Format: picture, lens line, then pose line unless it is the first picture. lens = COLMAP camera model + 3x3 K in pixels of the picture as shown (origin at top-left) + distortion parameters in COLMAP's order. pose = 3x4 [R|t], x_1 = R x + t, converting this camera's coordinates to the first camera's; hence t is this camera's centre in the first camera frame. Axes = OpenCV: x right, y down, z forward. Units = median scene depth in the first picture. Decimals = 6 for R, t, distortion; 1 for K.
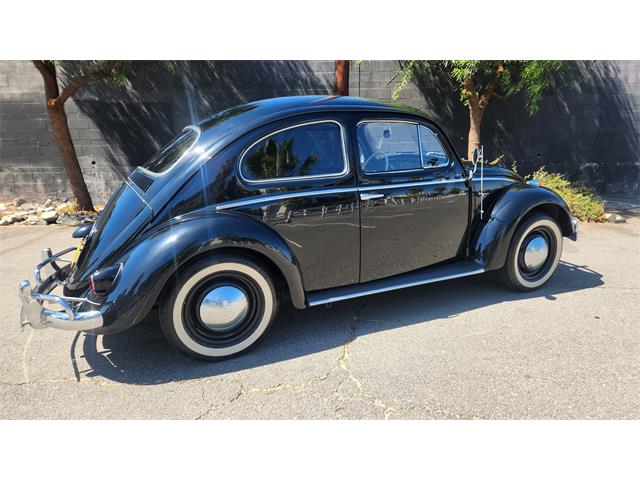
lens RADIAL K [[433.9, 0, 320.0], [0, 433.9, 240.0], [0, 0, 1]] dist [0.081310, -0.063284]
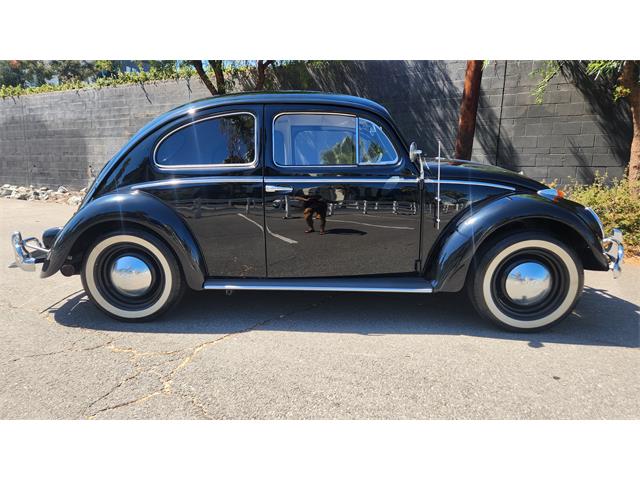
lens RADIAL K [[433.9, 0, 320.0], [0, 433.9, 240.0], [0, 0, 1]] dist [0.081310, -0.063284]
pose [[0.874943, 0.106802, -0.472300, 0.664634], [-0.127999, 0.991691, -0.012869, 0.013647], [0.467001, 0.071714, 0.881344, 0.190386]]
